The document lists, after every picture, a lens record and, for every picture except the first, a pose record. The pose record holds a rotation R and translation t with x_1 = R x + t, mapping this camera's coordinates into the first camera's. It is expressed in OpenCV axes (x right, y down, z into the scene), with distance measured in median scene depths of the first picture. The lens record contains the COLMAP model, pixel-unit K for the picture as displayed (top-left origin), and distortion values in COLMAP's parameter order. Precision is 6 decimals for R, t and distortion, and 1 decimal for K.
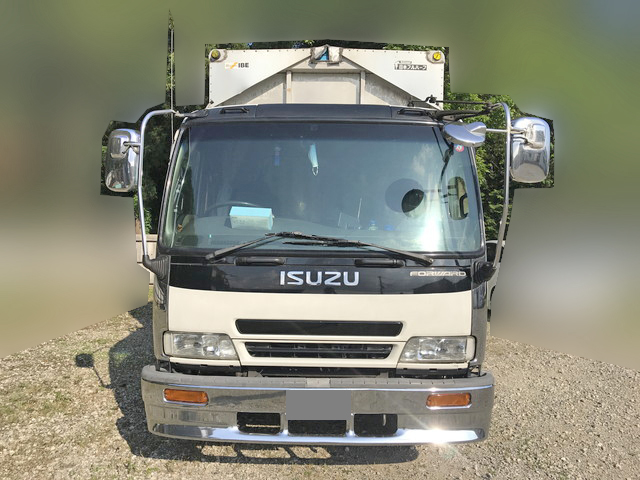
lens RADIAL K [[532.6, 0, 317.5], [0, 532.6, 239.1], [0, 0, 1]] dist [0.043314, -0.032551]
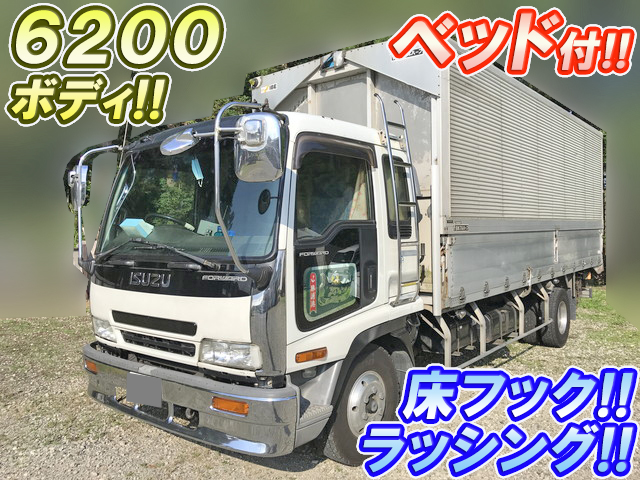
lens RADIAL K [[532.6, 0, 317.1], [0, 532.6, 239.3], [0, 0, 1]] dist [0.043314, -0.032551]
pose [[0.788335, -0.014075, -0.615085, 0.962459], [0.007628, 0.999885, -0.013105, 0.005032], [0.615199, 0.005639, 0.788352, 0.304384]]
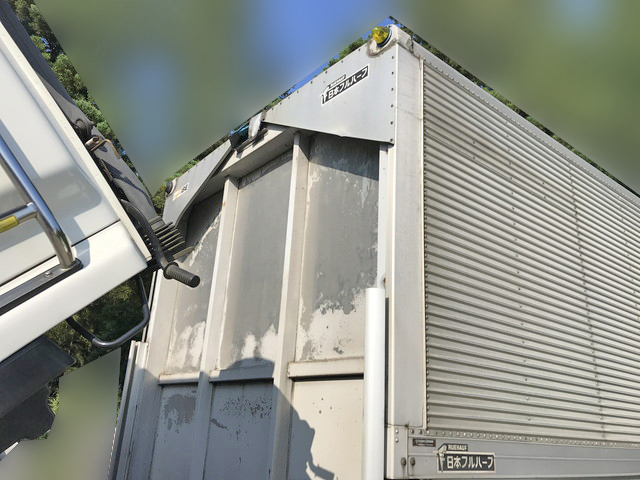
lens RADIAL K [[532.6, 0, 321.3], [0, 532.6, 237.2], [0, 0, 1]] dist [0.043314, -0.032551]
pose [[0.647561, -0.231369, -0.726039, 0.739126], [-0.071565, 0.930114, -0.360231, -0.047828], [0.758645, 0.285230, 0.585748, 1.188110]]
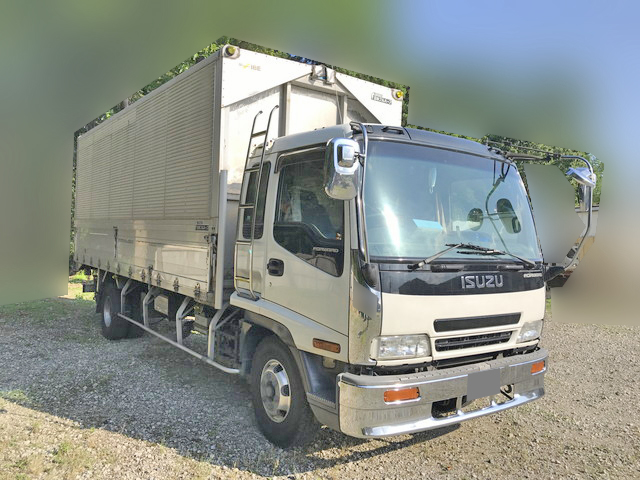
lens RADIAL K [[532.6, 0, 319.7], [0, 532.6, 240.5], [0, 0, 1]] dist [0.043314, -0.032551]
pose [[0.797512, 0.012881, 0.603166, -1.001994], [-0.011676, 0.999914, -0.005916, -0.008523], [-0.603190, -0.002325, 0.797594, 0.238168]]
